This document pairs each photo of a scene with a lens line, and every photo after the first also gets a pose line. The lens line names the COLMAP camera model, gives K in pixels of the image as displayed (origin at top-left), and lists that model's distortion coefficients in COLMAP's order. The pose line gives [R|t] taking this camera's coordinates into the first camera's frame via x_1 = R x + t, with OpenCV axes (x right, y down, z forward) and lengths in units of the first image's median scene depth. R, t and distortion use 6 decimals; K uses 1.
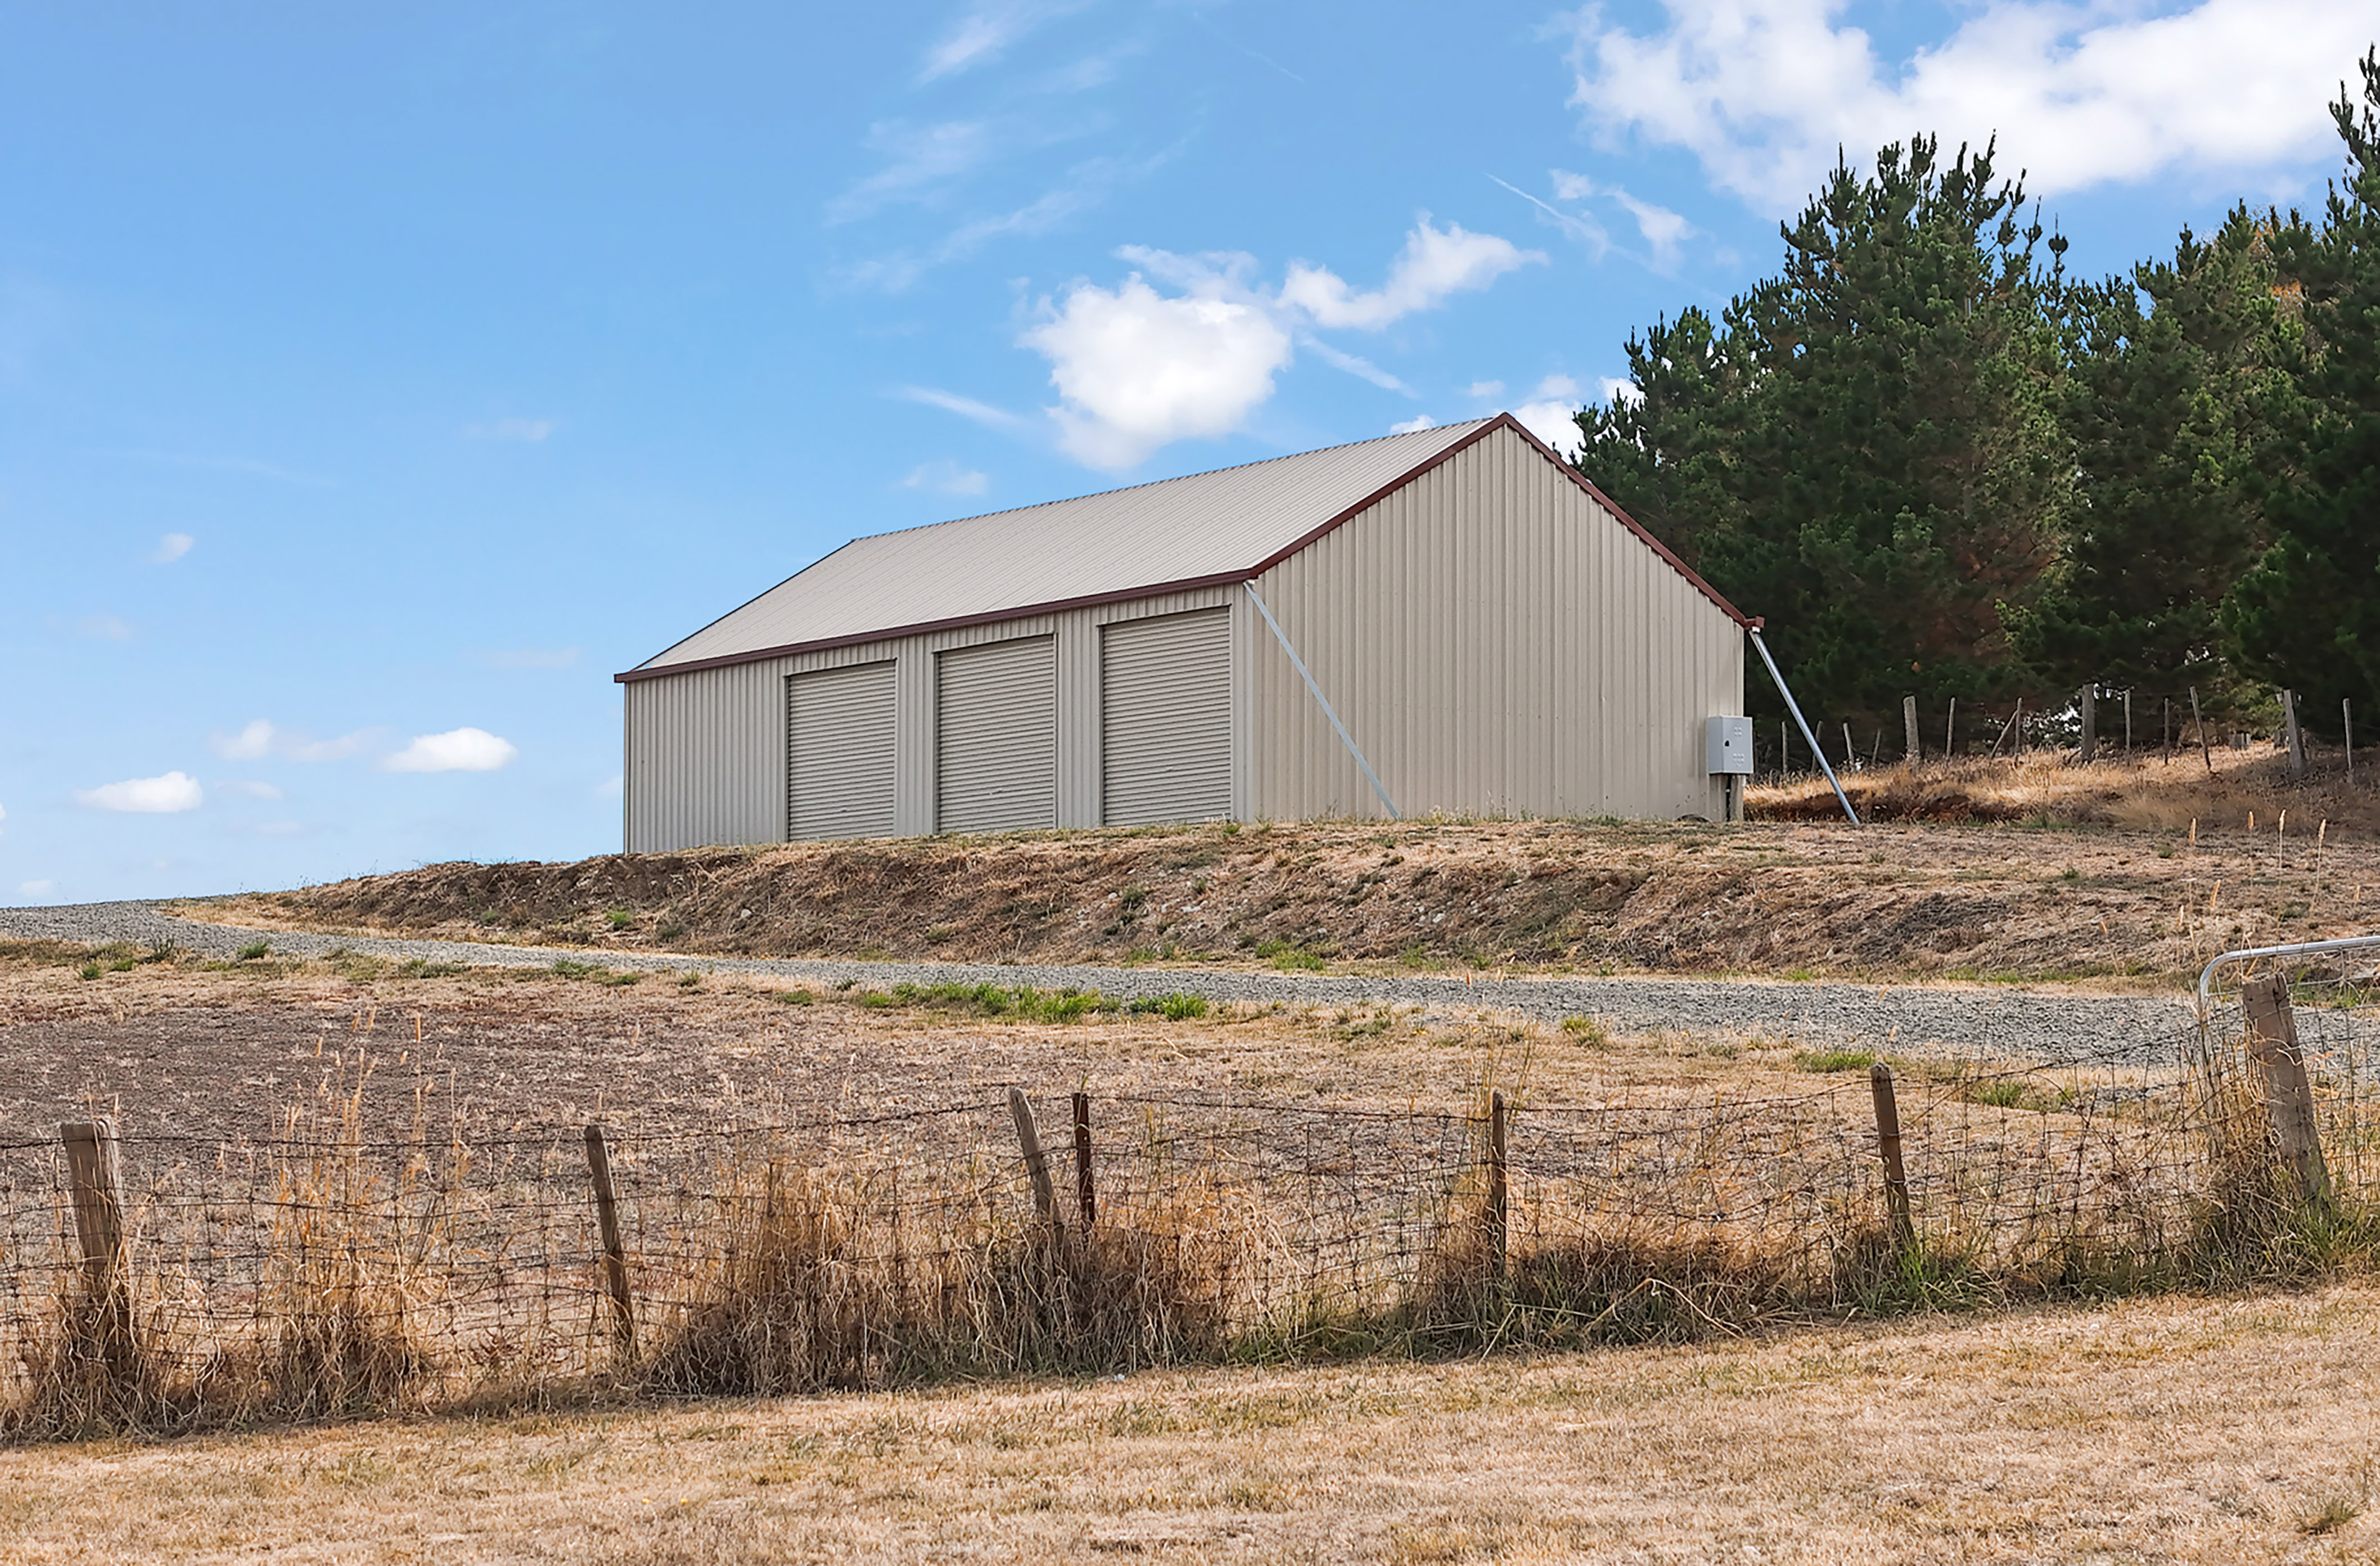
lens RADIAL K [[5583.4, 0, 1190.0], [0, 5583.4, 783.0], [0, 0, 1]] dist [-0.027549, 0.438106]
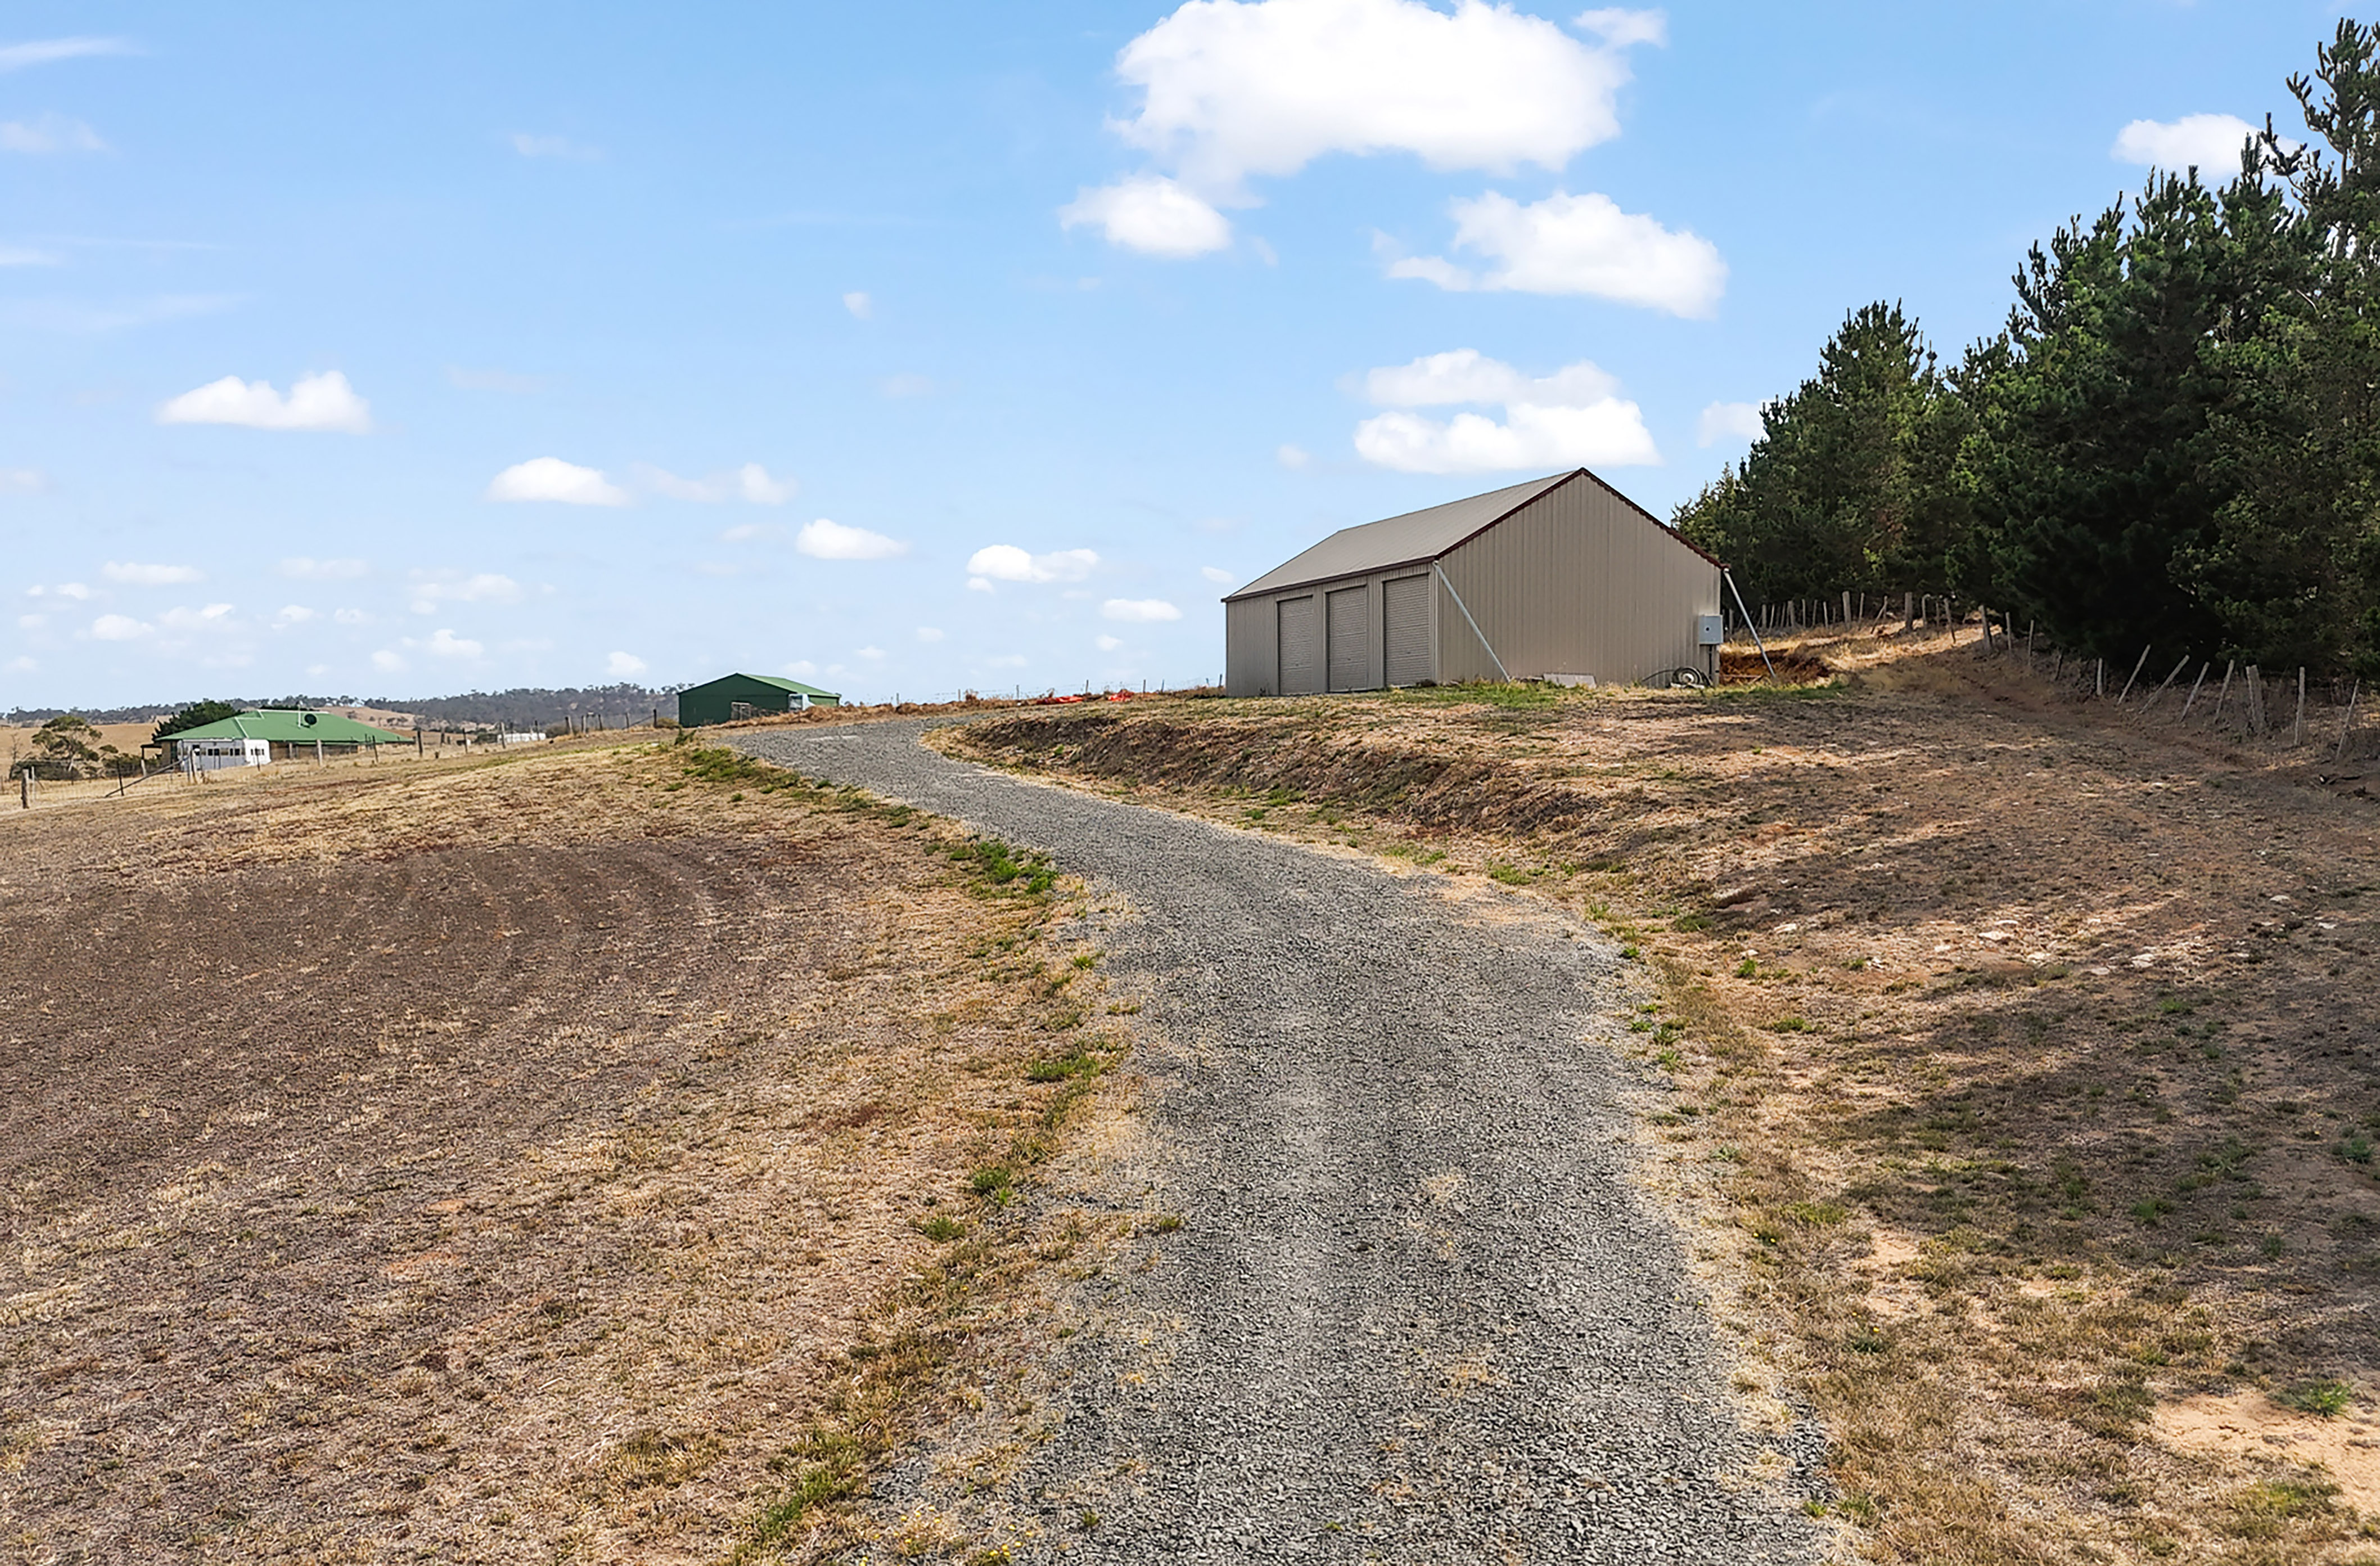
lens RADIAL K [[2013.9, 0, 1157.0], [0, 2013.9, 774.7], [0, 0, 1]] dist [0.119642, -0.186086]
pose [[0.952097, 0.000918, -0.305796, 0.130784], [0.029791, 0.994960, 0.095740, -0.030464], [0.304343, -0.100264, 0.947271, 0.249489]]
